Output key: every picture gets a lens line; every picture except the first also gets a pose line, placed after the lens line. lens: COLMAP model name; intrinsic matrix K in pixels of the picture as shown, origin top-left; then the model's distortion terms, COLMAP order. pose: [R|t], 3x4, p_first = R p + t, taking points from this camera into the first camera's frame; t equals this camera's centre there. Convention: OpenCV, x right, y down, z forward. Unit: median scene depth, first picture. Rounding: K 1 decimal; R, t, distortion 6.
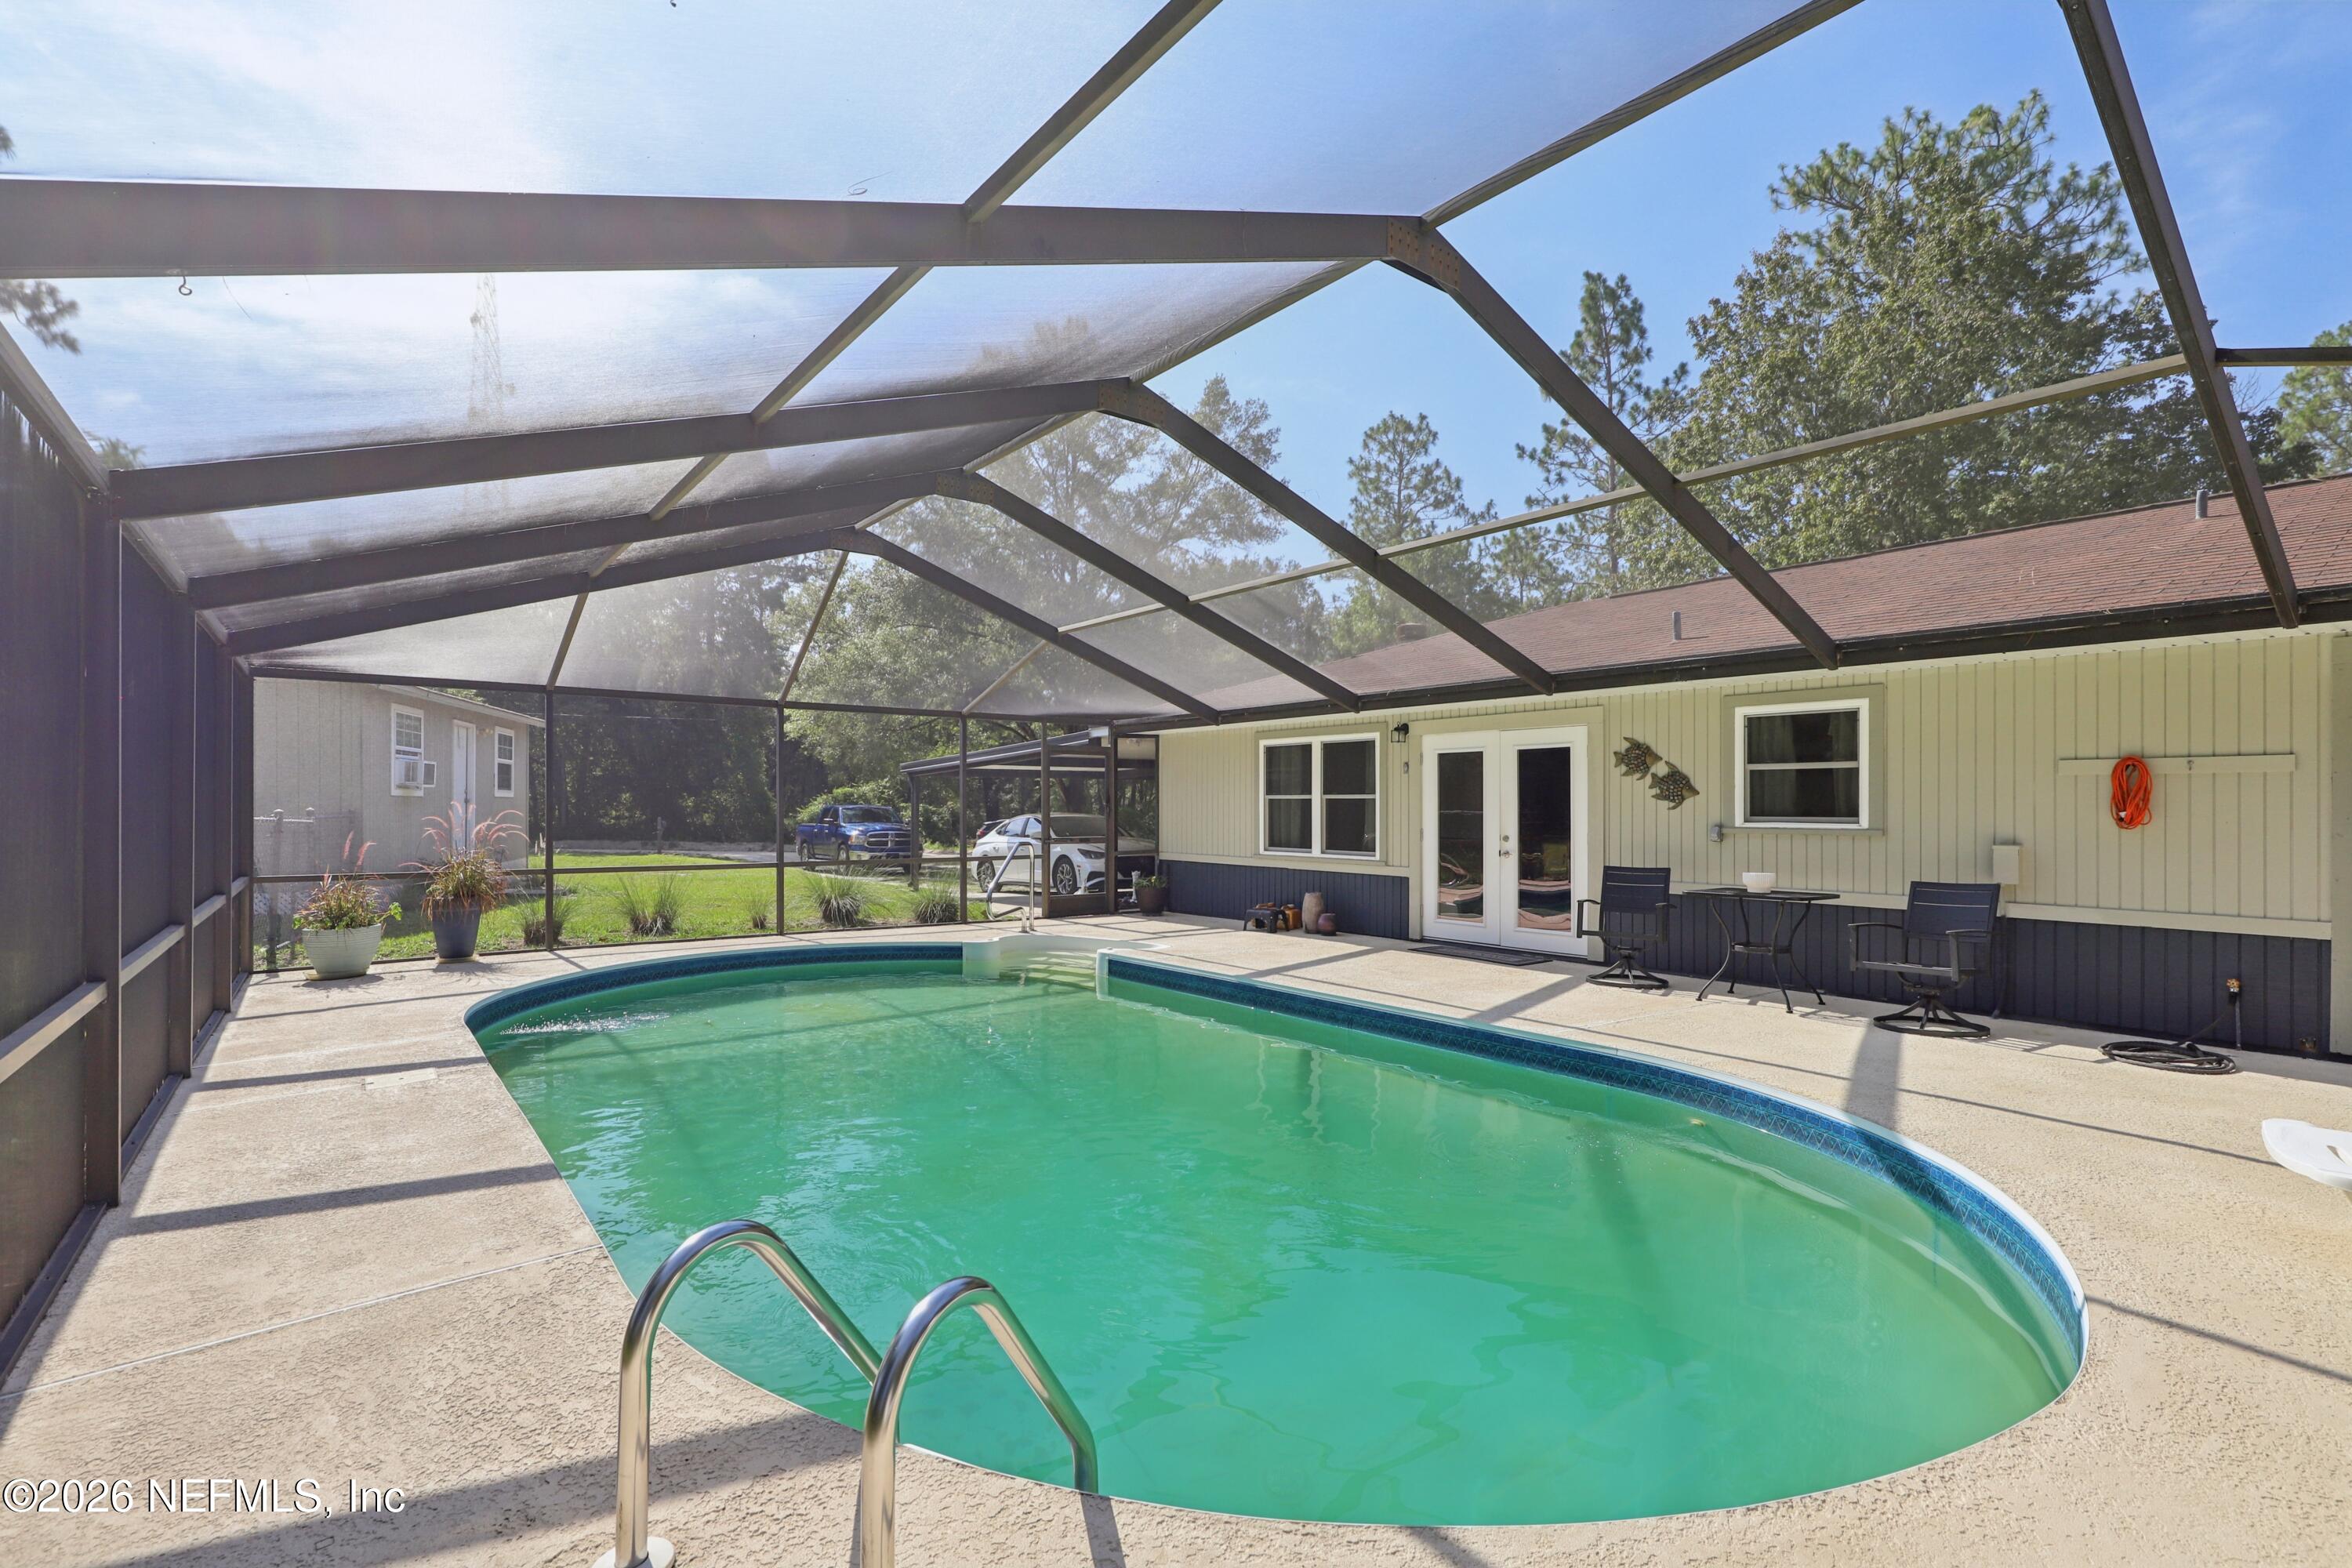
lens RADIAL K [[1067.7, 0, 1174.6], [0, 1067.7, 813.0], [0, 0, 1]] dist [-0.016870, -0.001259]
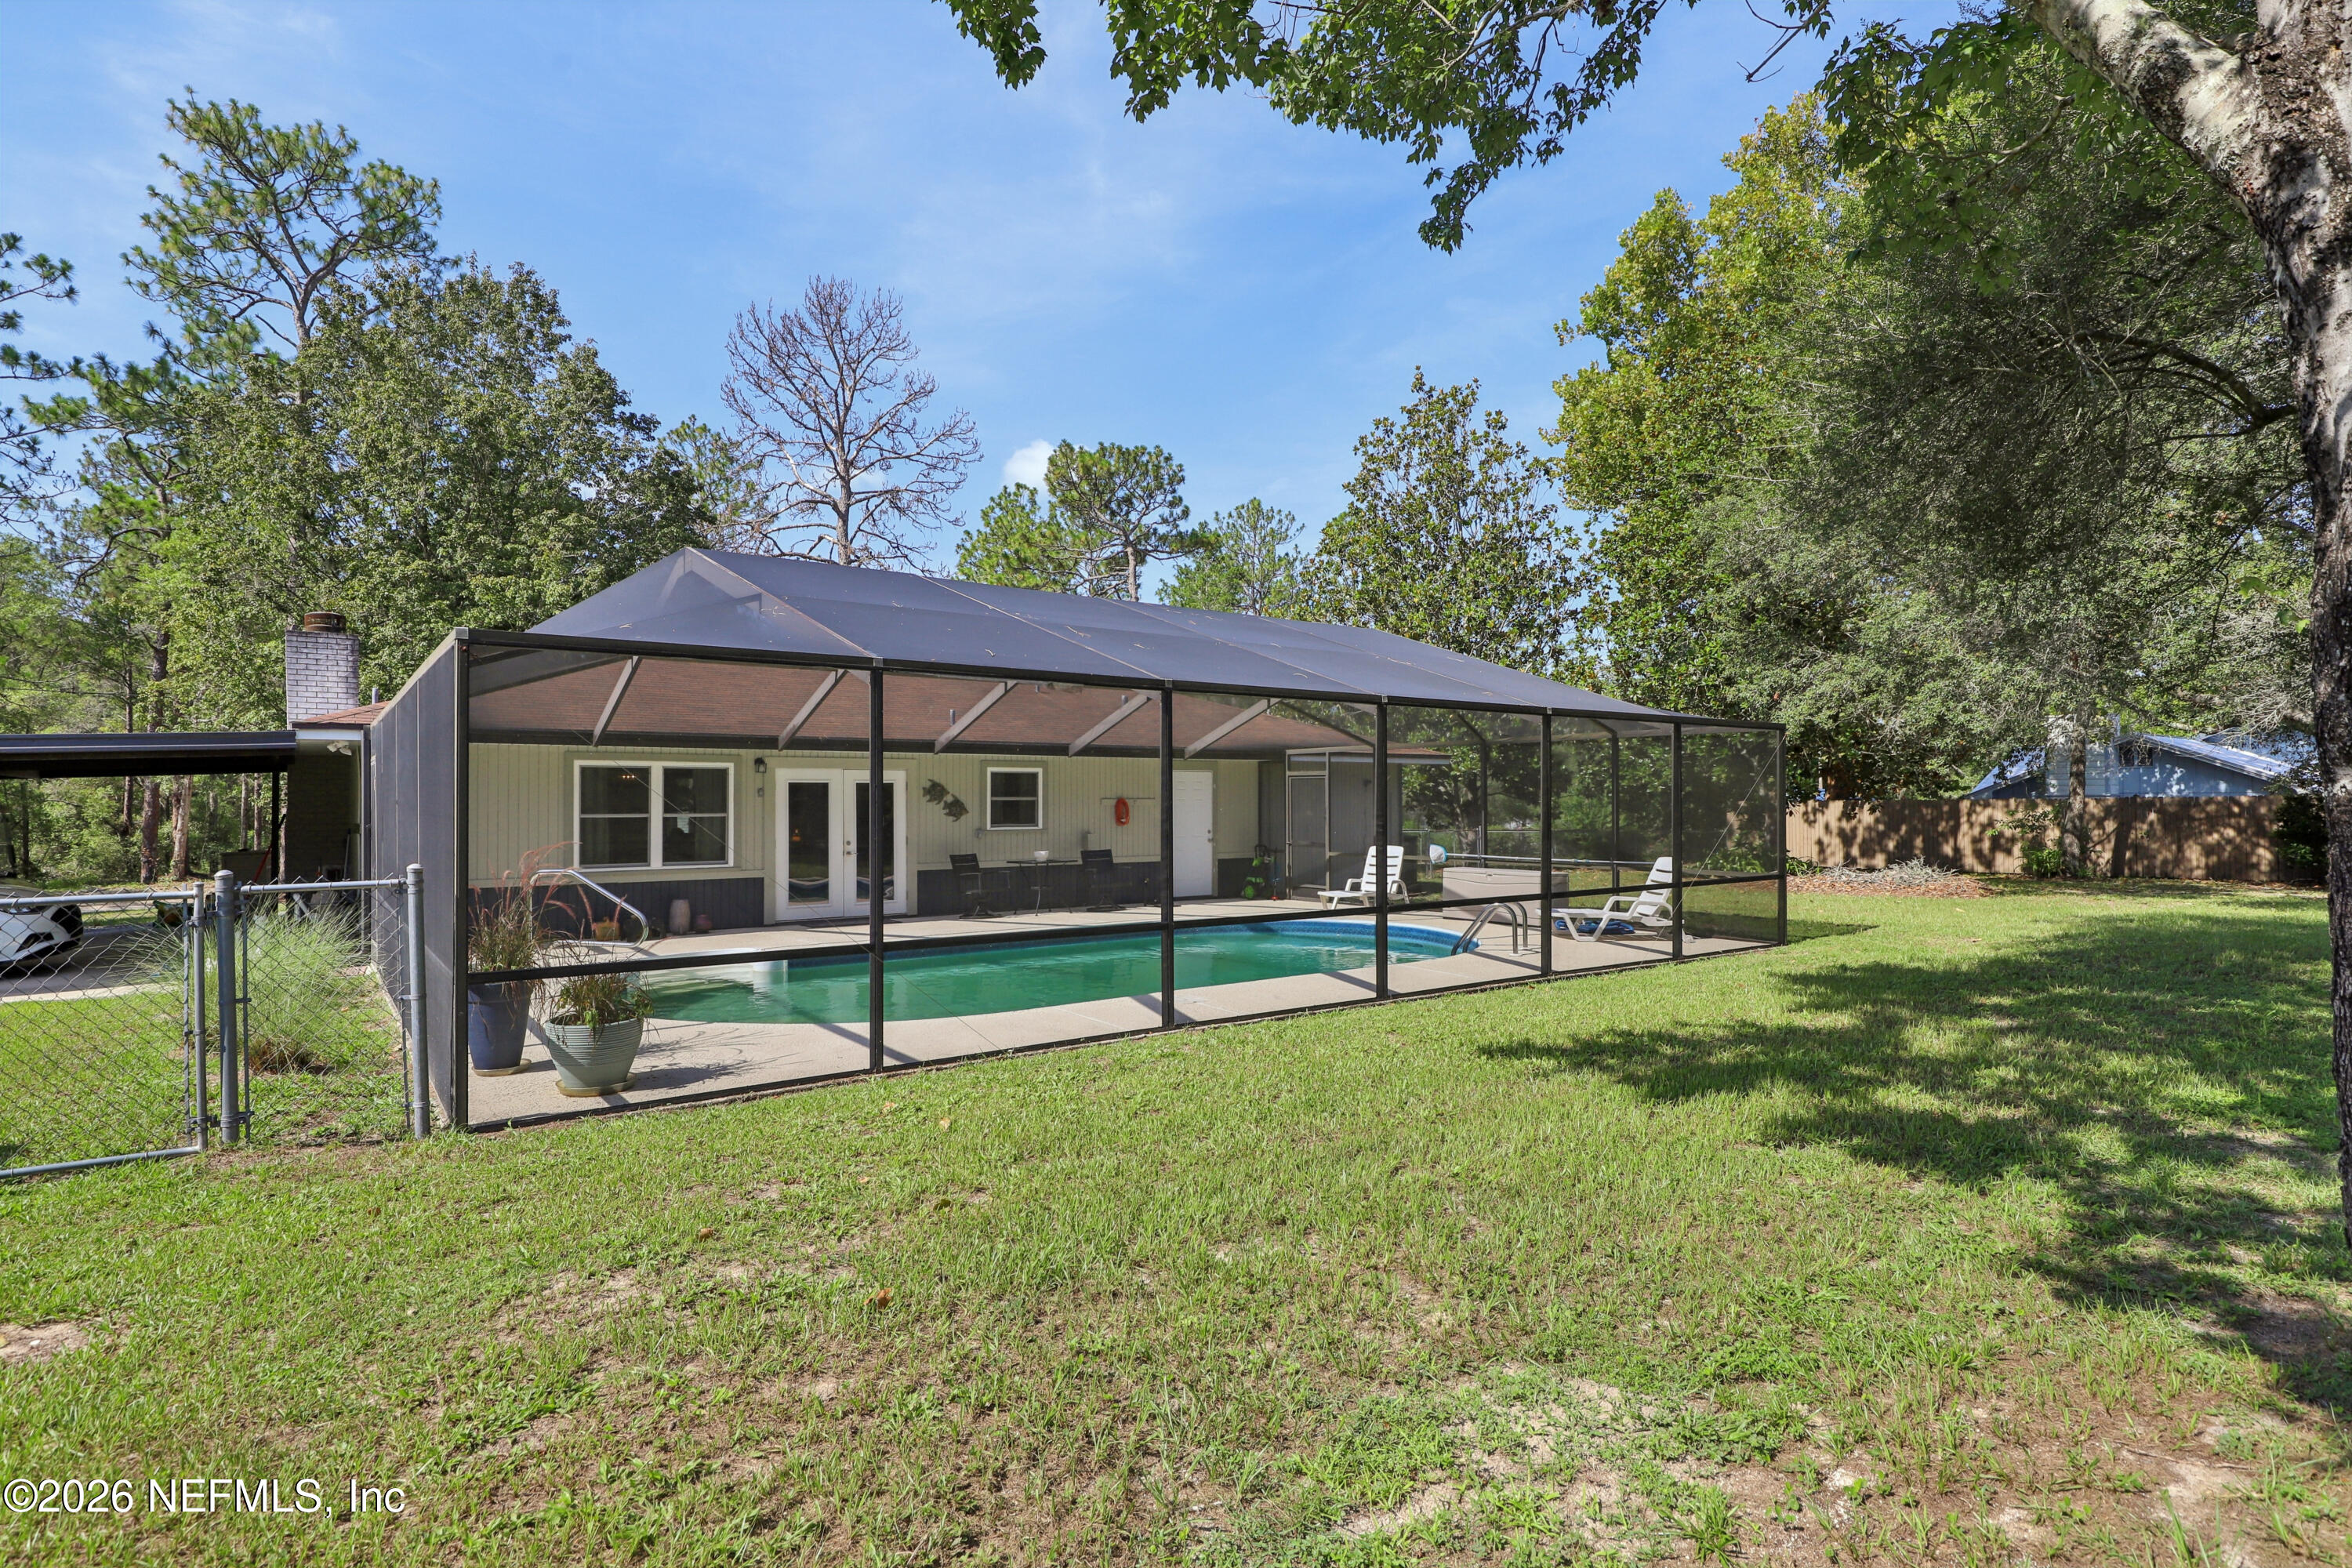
lens RADIAL K [[1190.8, 0, 1180.4], [0, 1190.8, 782.9], [0, 0, 1]] dist [0.002678, -0.002161]
pose [[0.014736, 0.009468, 0.999847, -0.981754], [0.007870, 0.999923, -0.009585, -0.029143], [-0.999860, 0.008010, 0.014661, 0.375931]]
